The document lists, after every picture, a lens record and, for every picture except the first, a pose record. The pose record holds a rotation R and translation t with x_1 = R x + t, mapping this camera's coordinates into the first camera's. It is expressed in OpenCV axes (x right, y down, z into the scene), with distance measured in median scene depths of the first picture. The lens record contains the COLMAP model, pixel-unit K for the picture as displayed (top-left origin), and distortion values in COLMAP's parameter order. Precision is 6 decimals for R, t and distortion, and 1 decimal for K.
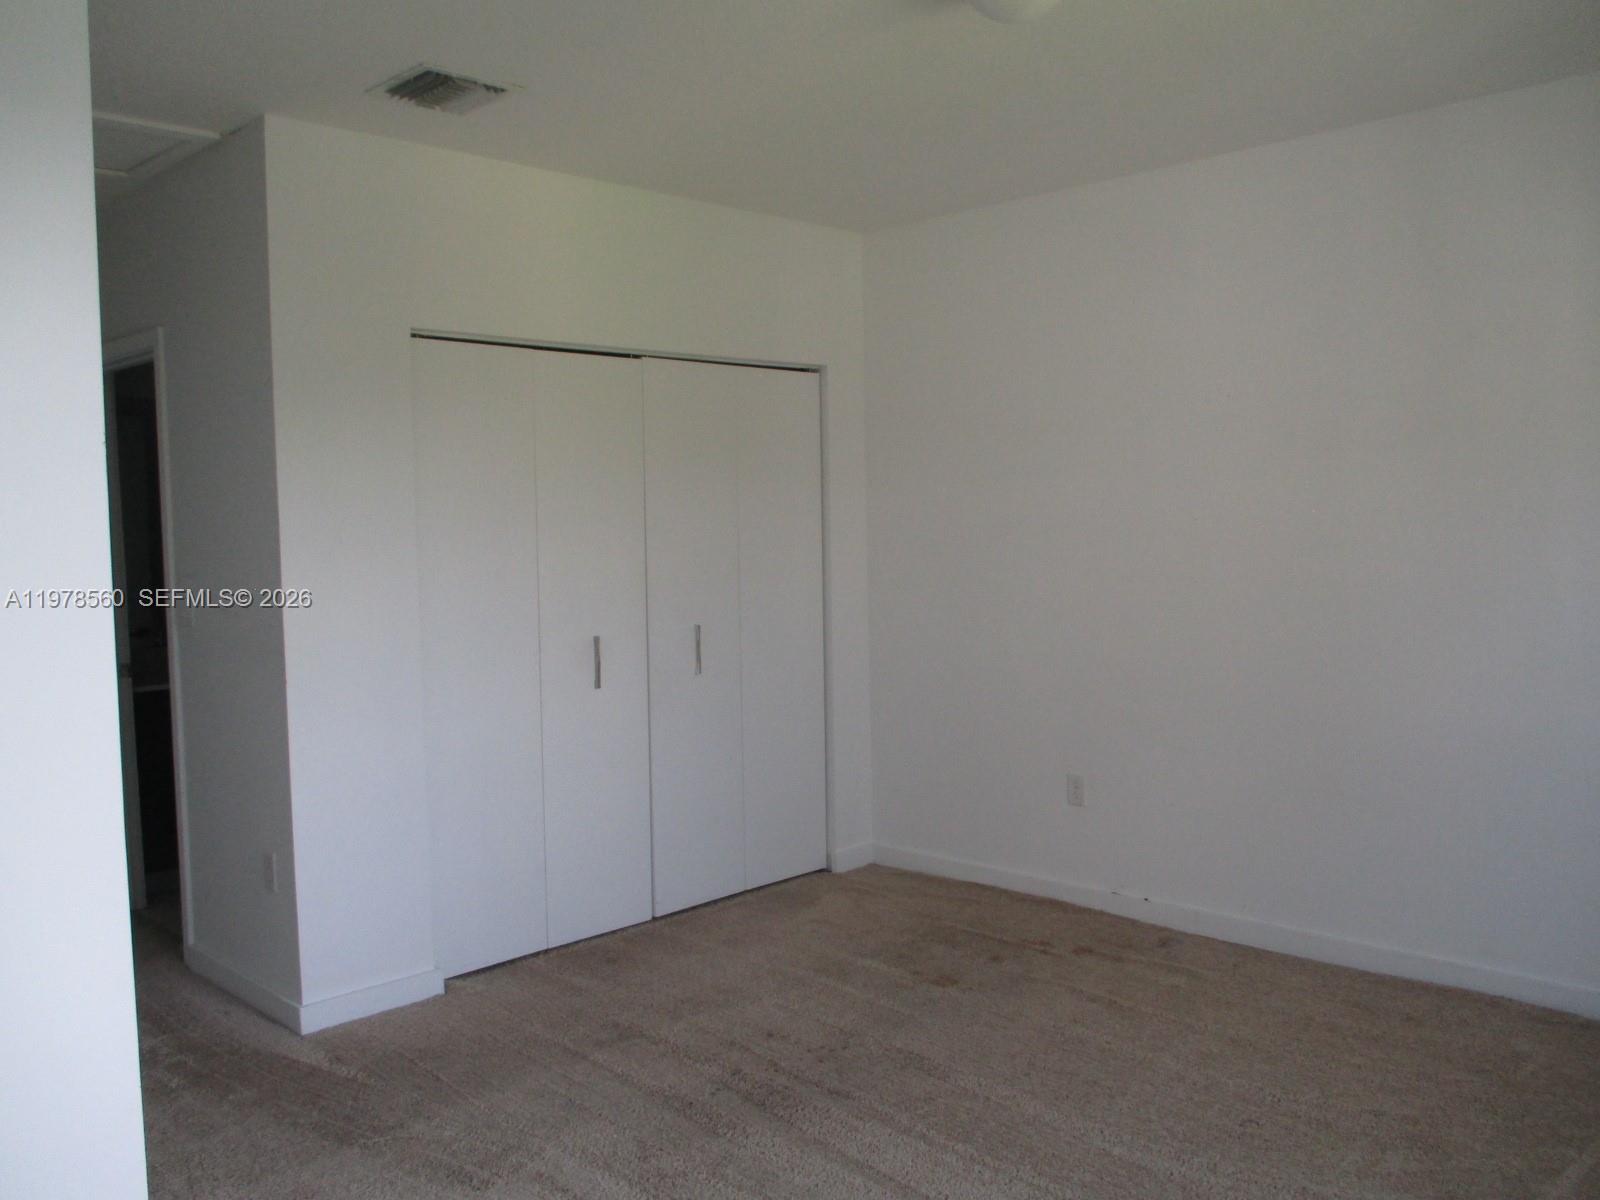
lens RADIAL K [[1333.2, 0, 801.5], [0, 1333.2, 592.3], [0, 0, 1]] dist [-0.016096, -0.009000]
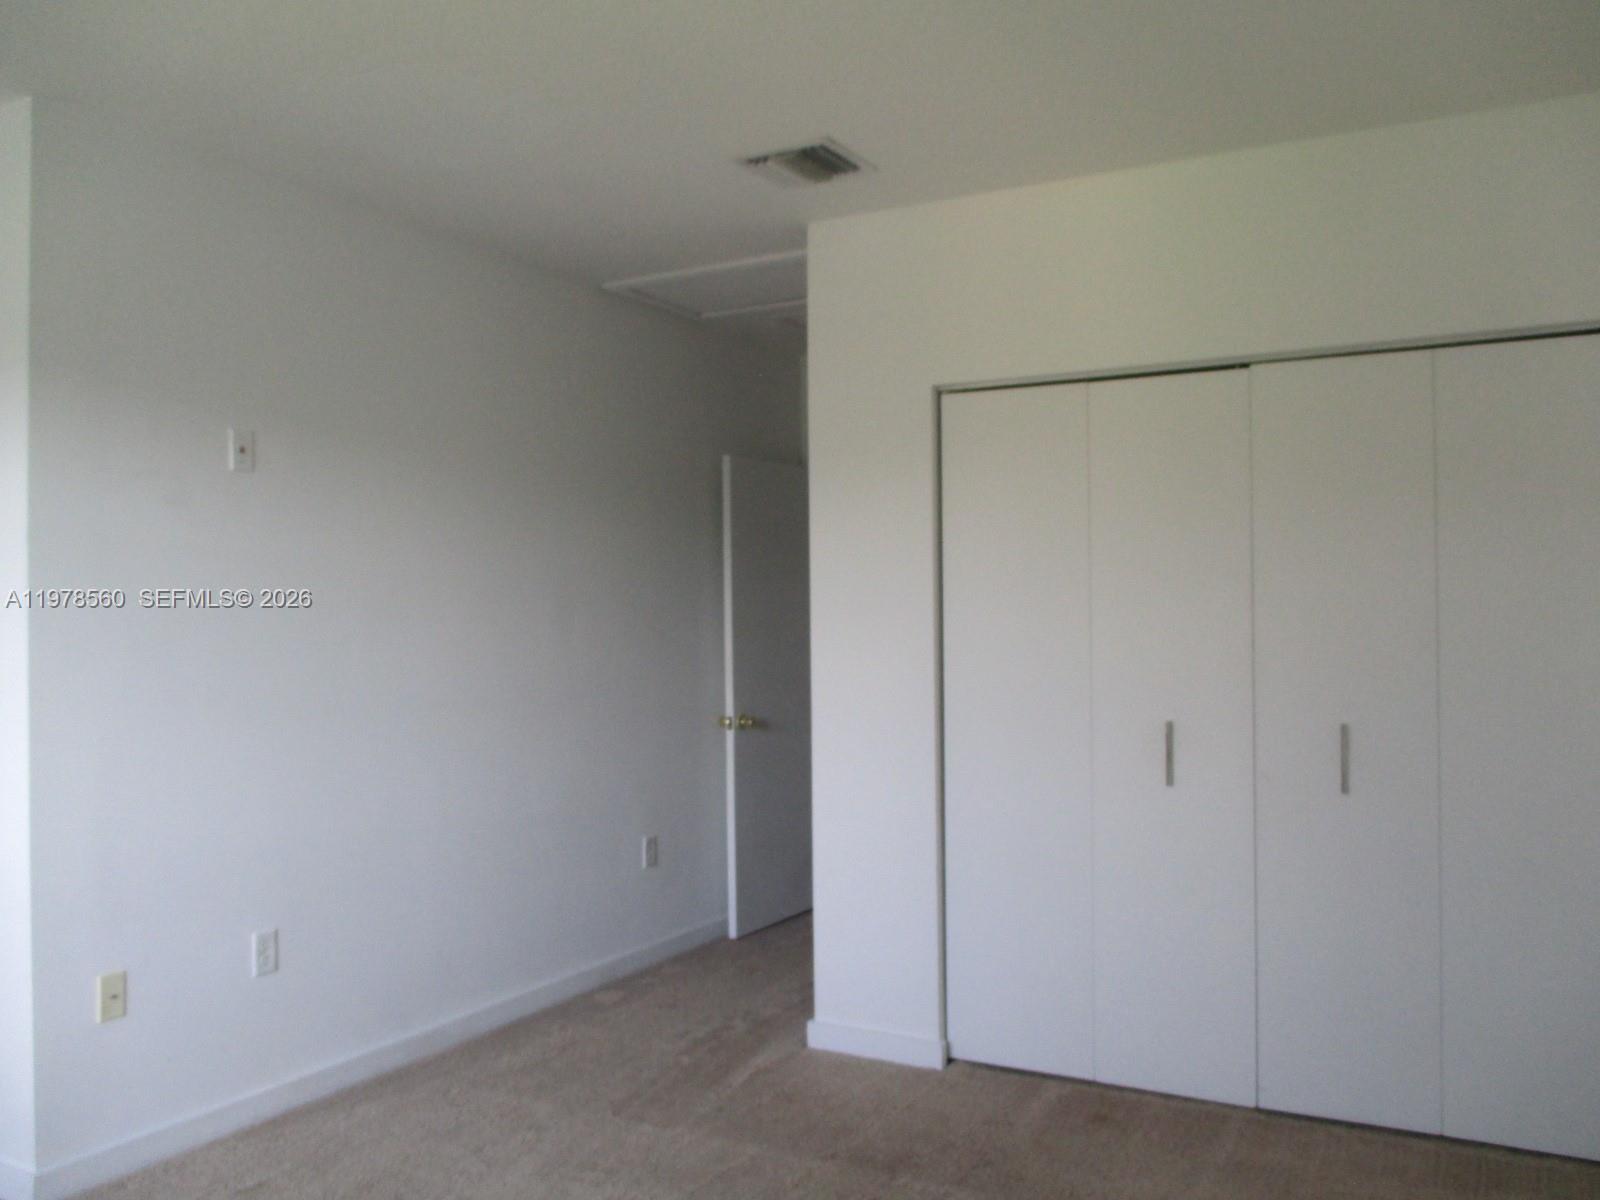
lens RADIAL K [[1333.2, 0, 801.5], [0, 1333.2, 592.3], [0, 0, 1]] dist [-0.016096, -0.009000]
pose [[0.260151, 0.006059, -0.965549, 0.565847], [-0.047915, 0.998829, -0.006642, -0.029204], [0.964378, 0.047992, 0.260137, 0.570700]]
